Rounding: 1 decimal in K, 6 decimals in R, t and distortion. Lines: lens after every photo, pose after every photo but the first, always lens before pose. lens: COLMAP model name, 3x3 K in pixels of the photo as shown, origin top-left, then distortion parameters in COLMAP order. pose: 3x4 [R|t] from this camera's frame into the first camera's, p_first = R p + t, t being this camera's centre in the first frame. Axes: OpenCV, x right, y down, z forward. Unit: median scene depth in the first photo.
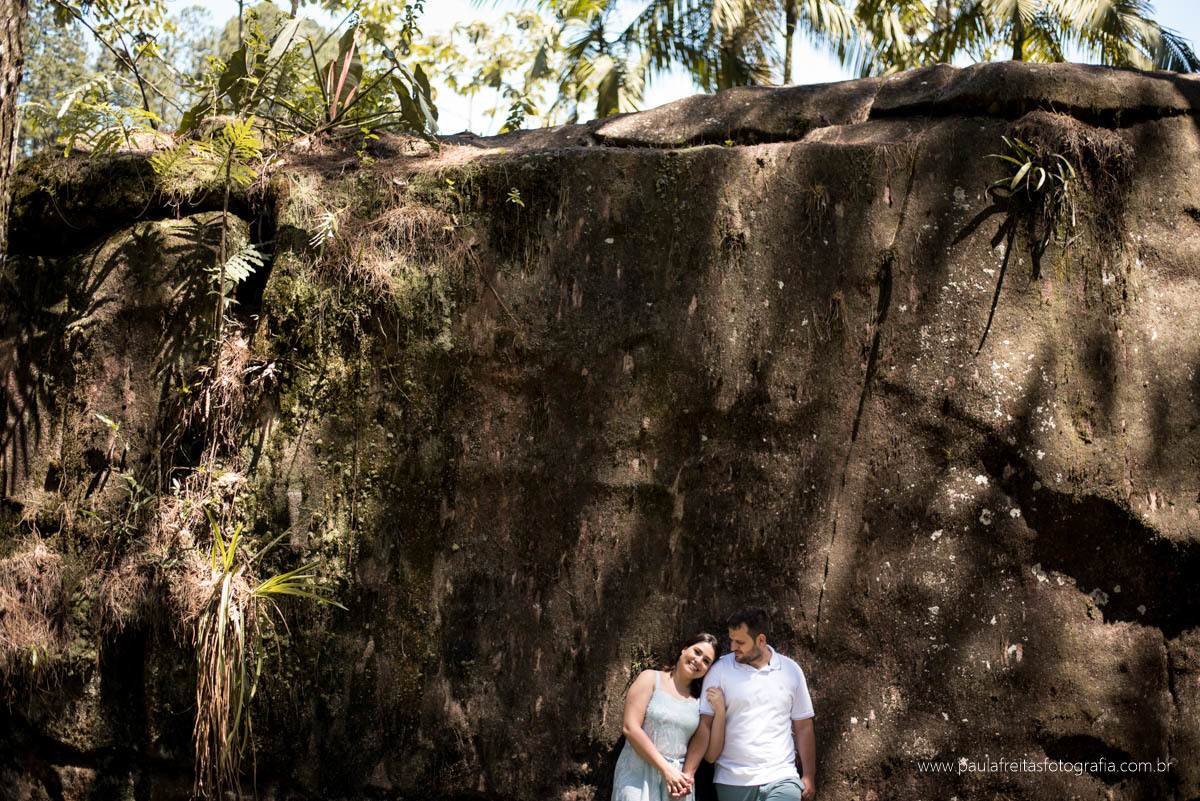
lens RADIAL K [[1767.7, 0, 600.0], [0, 1767.7, 400.5], [0, 0, 1]] dist [-0.086106, -0.026239]
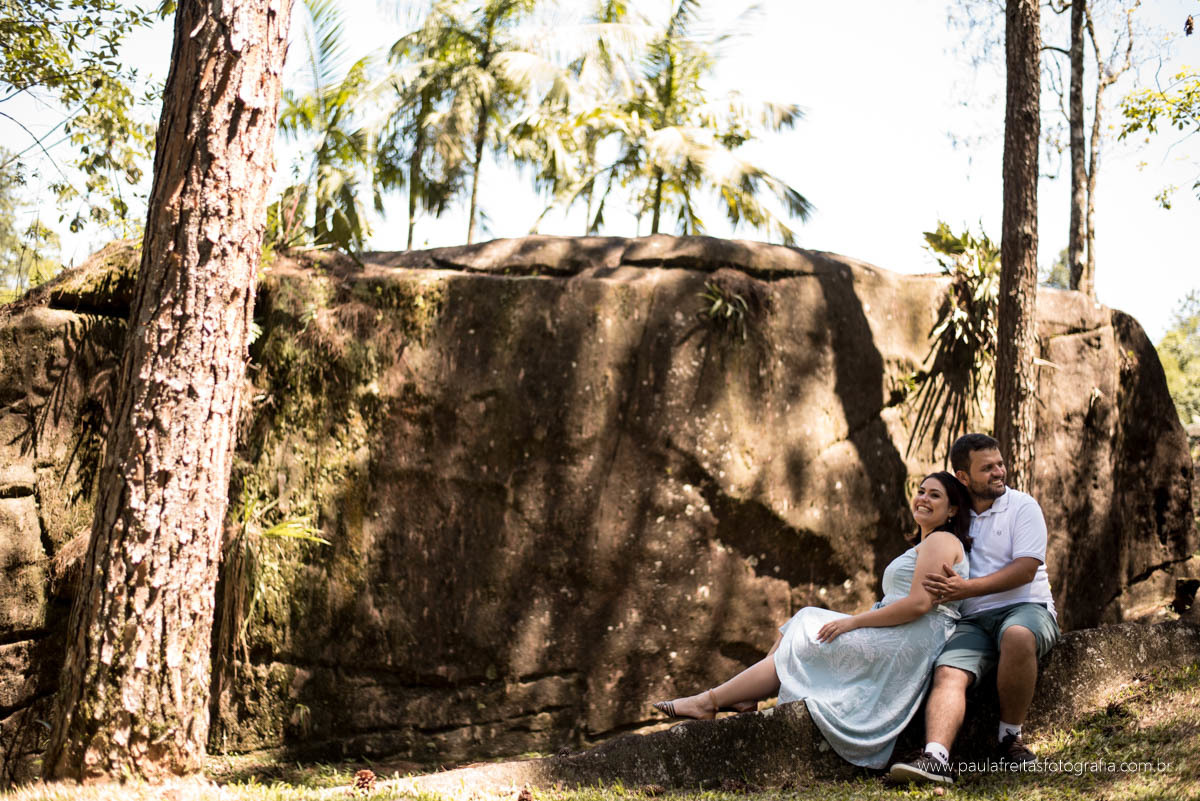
lens RADIAL K [[1767.7, 0, 600.0], [0, 1767.7, 400.5], [0, 0, 1]] dist [-0.086106, -0.026239]
pose [[0.969293, 0.052743, 0.240187, -0.277768], [-0.041552, 0.997812, -0.051427, 0.053447], [-0.242374, 0.039867, 0.969363, -0.623800]]
